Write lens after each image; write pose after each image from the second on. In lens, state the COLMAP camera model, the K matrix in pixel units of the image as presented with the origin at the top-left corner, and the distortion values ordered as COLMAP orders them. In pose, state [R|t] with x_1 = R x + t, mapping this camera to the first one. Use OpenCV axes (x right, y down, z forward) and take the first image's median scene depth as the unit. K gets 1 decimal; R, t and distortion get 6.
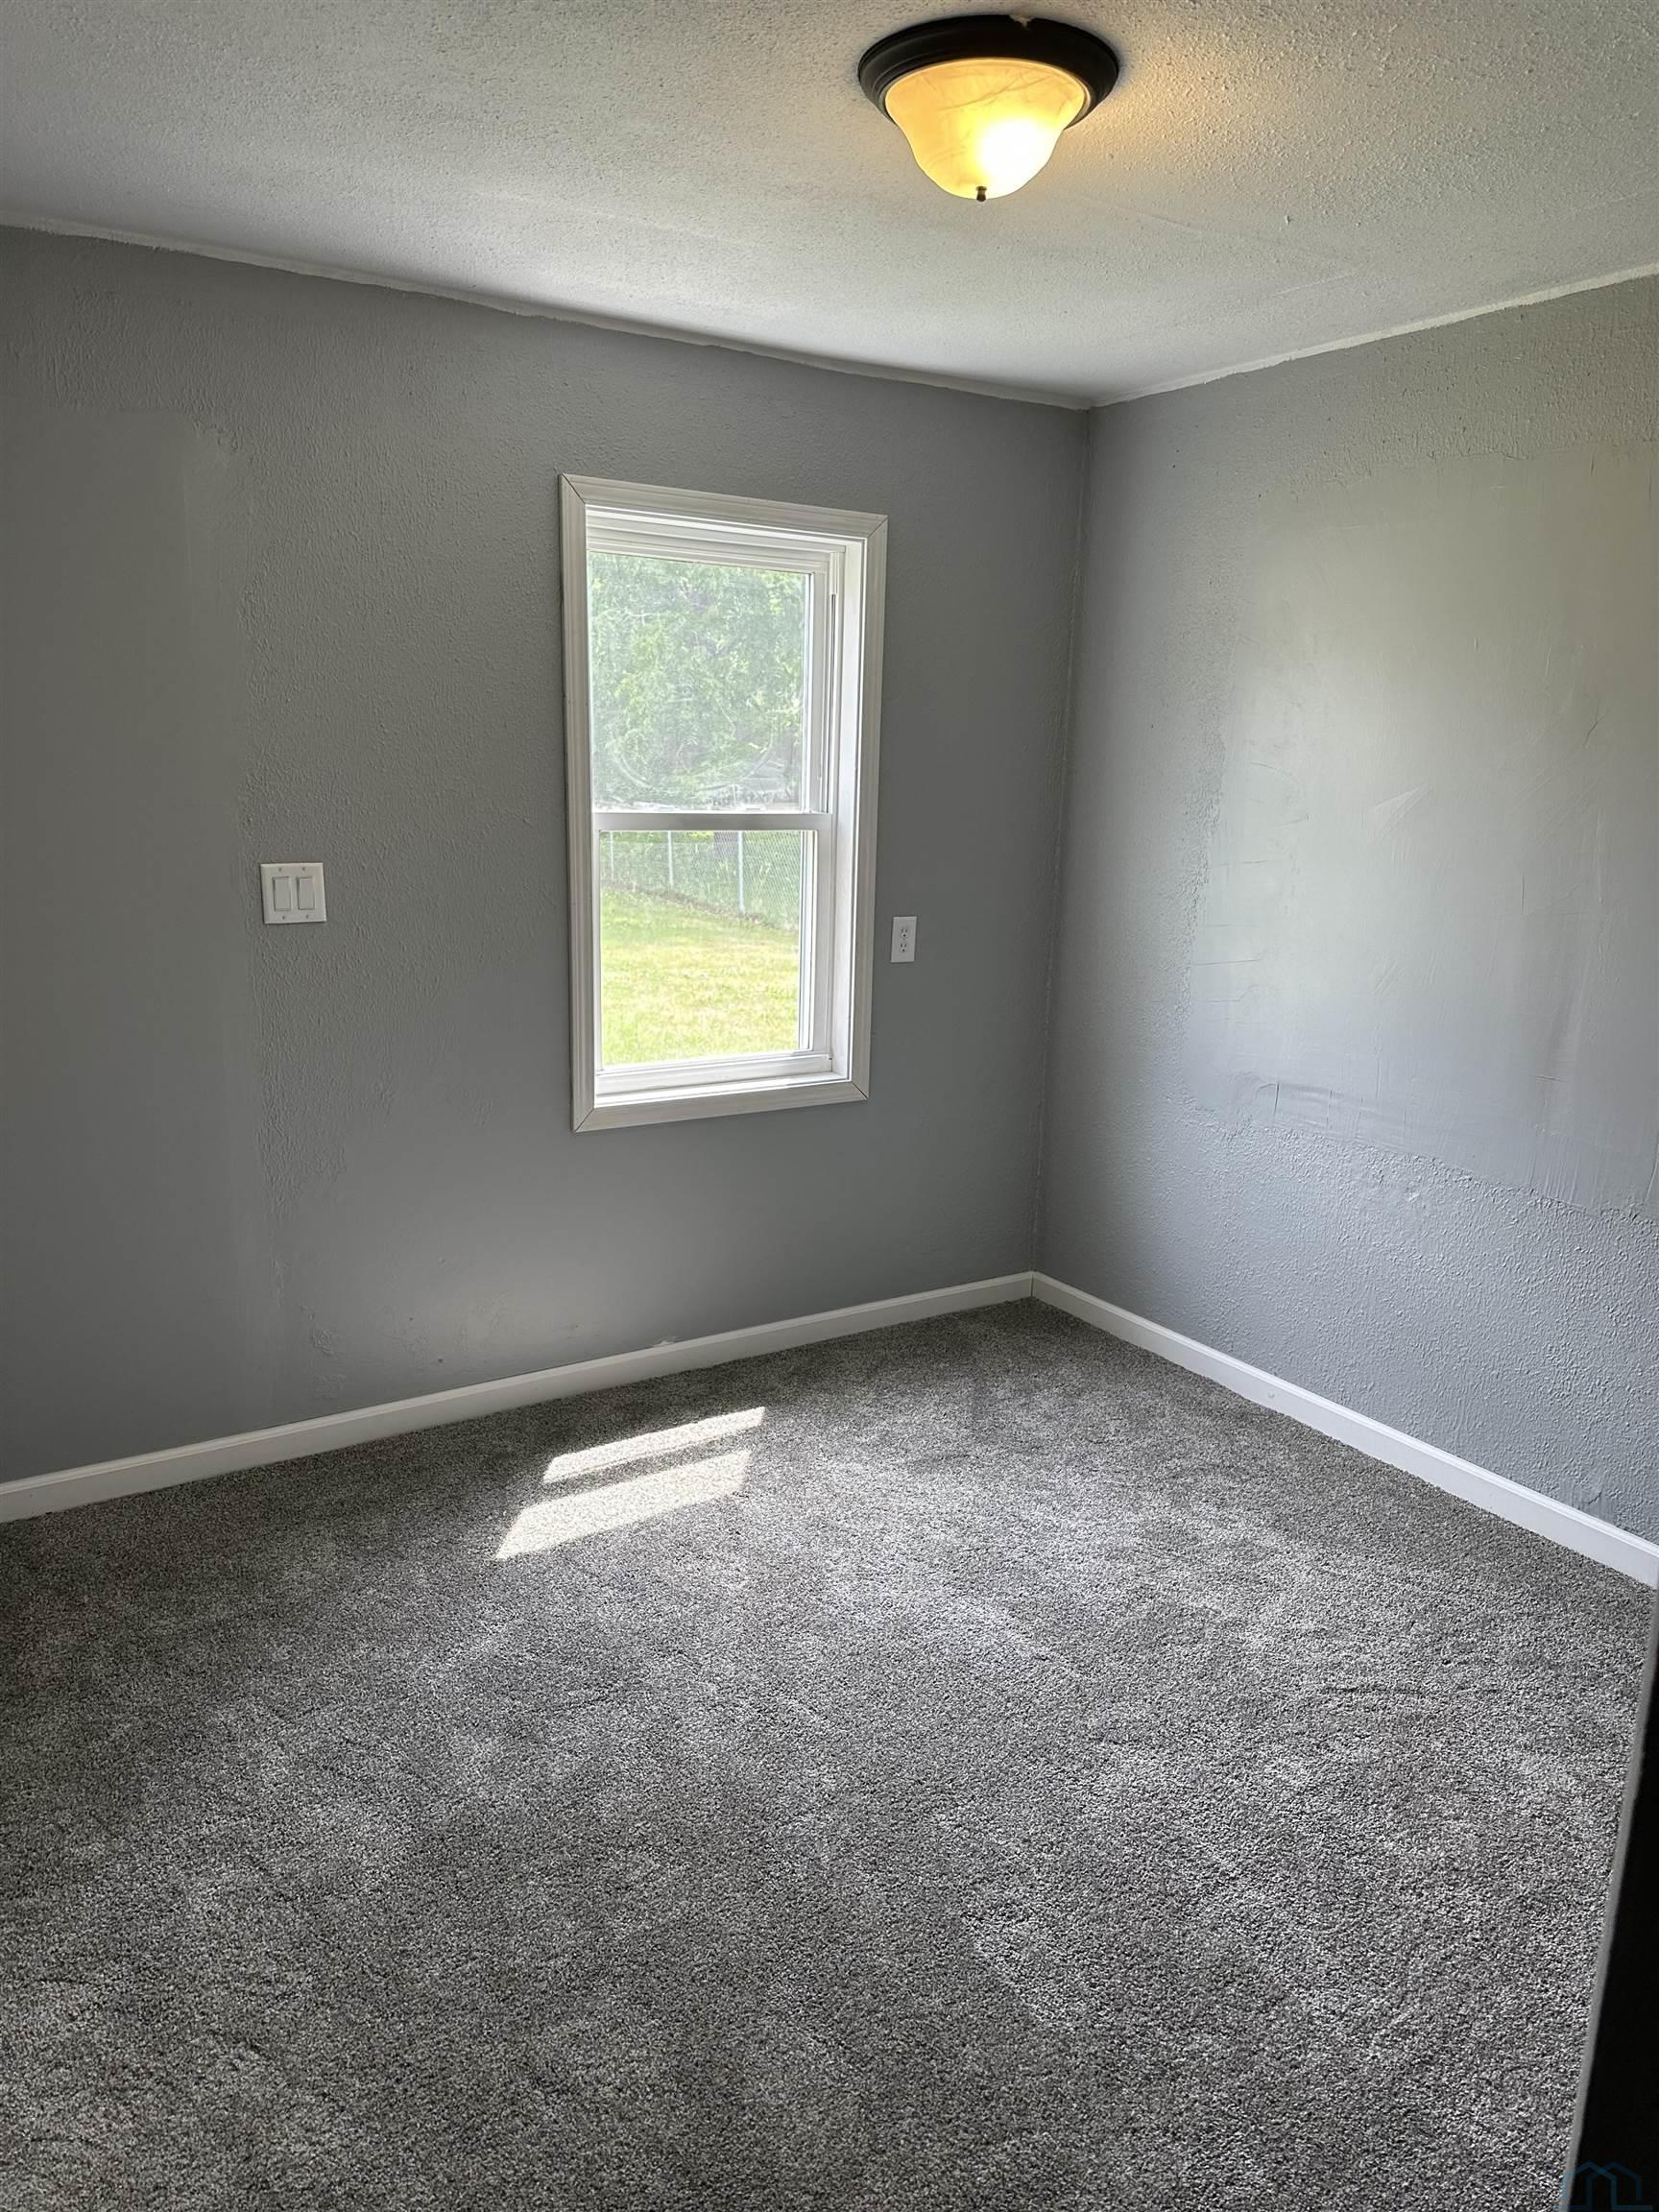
lens RADIAL K [[1510.5, 0, 818.0], [0, 1510.5, 1115.6], [0, 0, 1]] dist [0.044698, -0.064629]
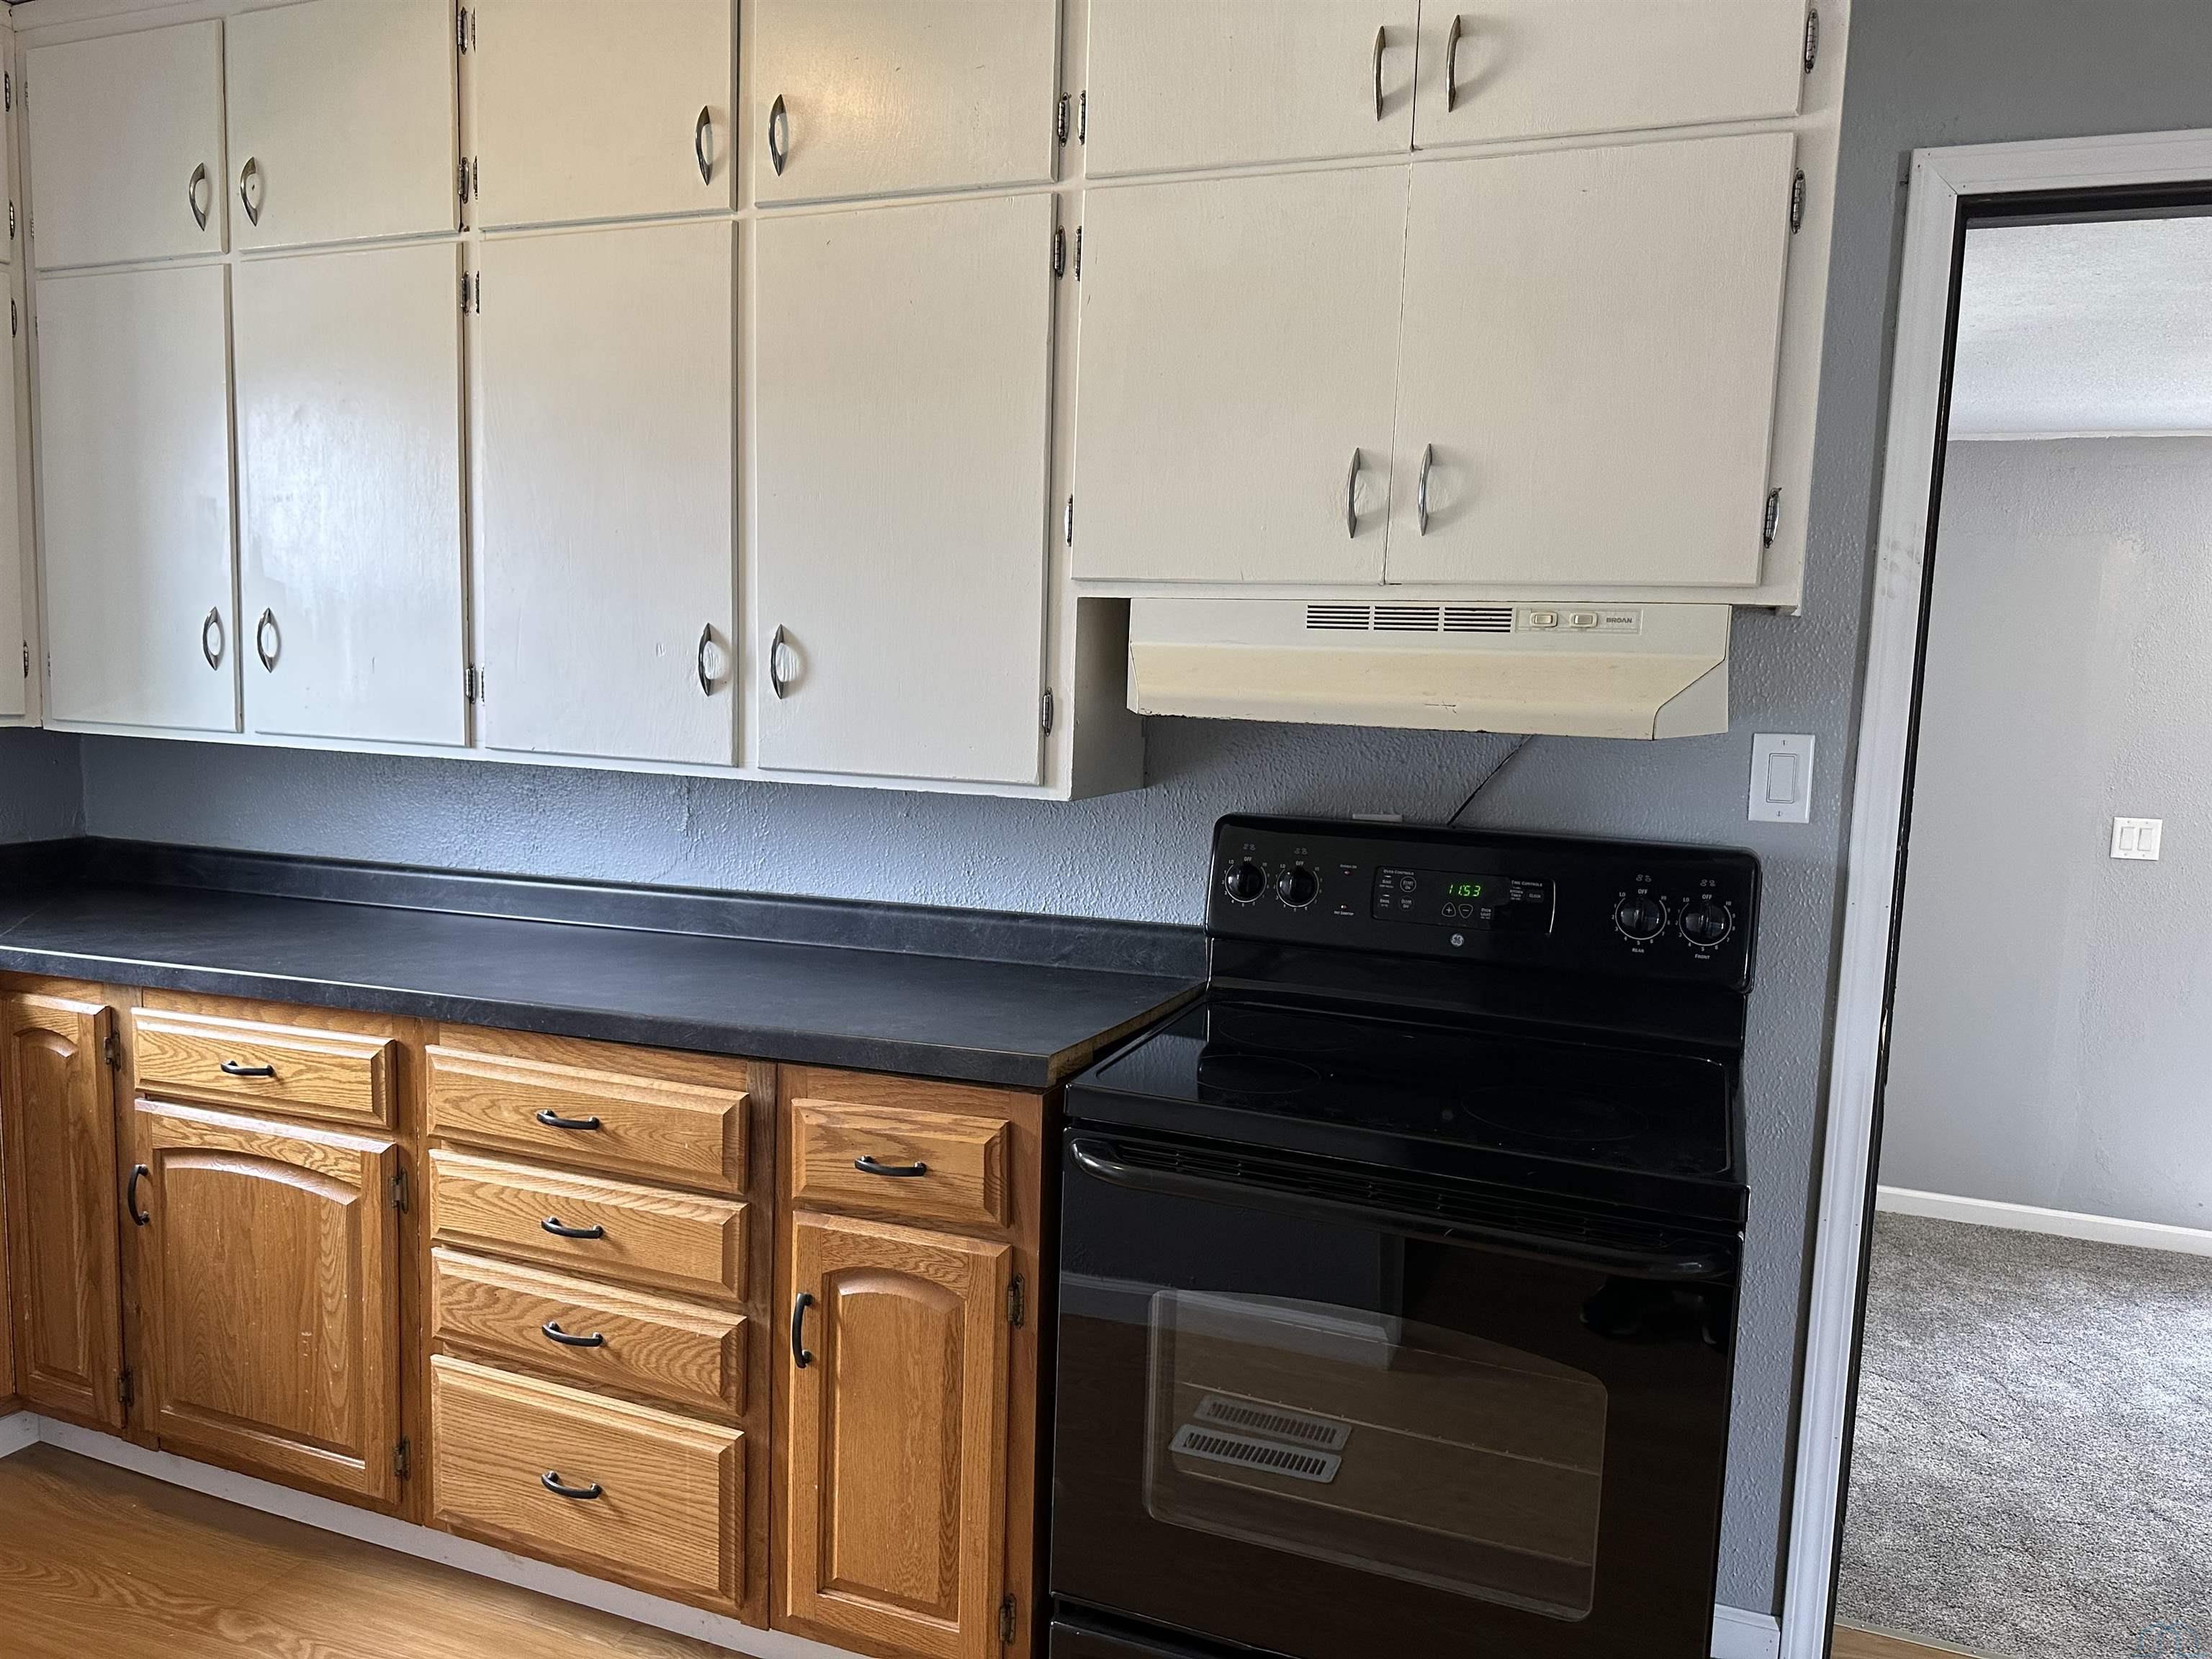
lens RADIAL K [[1510.5, 0, 1125.6], [0, 1510.5, 849.6], [0, 0, 1]] dist [0.044698, -0.064629]
pose [[0.584500, 0.079099, -0.807529, 0.275957], [-0.212400, 0.975449, -0.058190, 0.160305], [0.783100, 0.205531, 0.586951, -0.630881]]
